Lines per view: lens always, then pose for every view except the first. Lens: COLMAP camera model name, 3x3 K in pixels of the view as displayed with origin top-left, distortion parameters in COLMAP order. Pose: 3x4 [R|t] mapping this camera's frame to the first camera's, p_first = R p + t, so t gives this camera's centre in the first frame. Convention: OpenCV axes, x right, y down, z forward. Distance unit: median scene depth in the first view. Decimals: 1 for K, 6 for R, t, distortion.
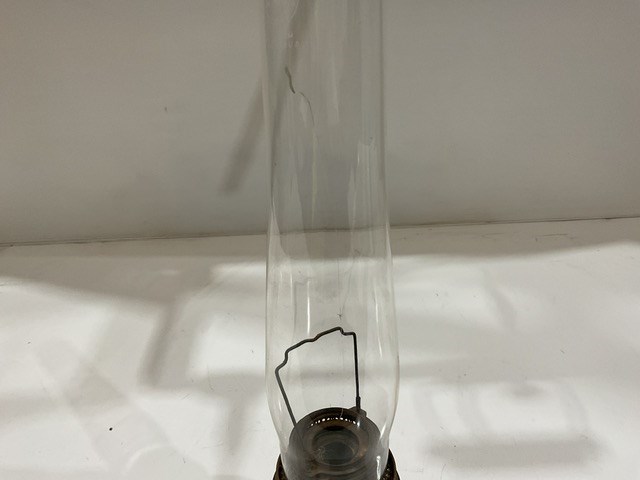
lens RADIAL K [[543.9, 0, 317.4], [0, 543.9, 236.5], [0, 0, 1]] dist [0.053156, -0.114314]
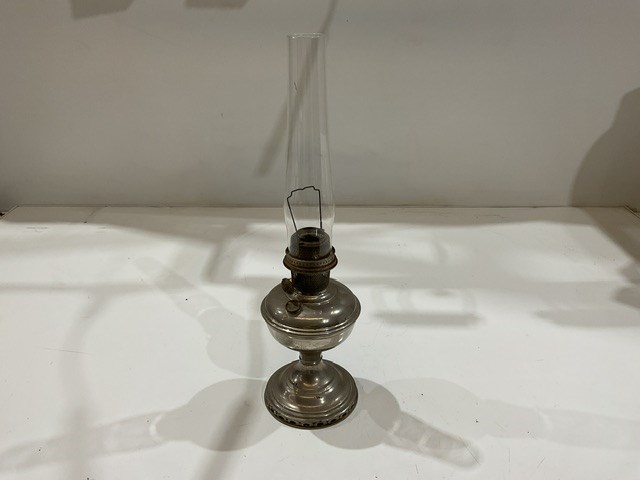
lens RADIAL K [[543.9, 0, 333.7], [0, 543.9, 226.3], [0, 0, 1]] dist [0.053156, -0.114314]
pose [[0.999138, 0.040870, -0.007293, 0.054125], [-0.041265, 0.996932, -0.066516, 0.169905], [0.004552, 0.066760, 0.997759, -0.504719]]
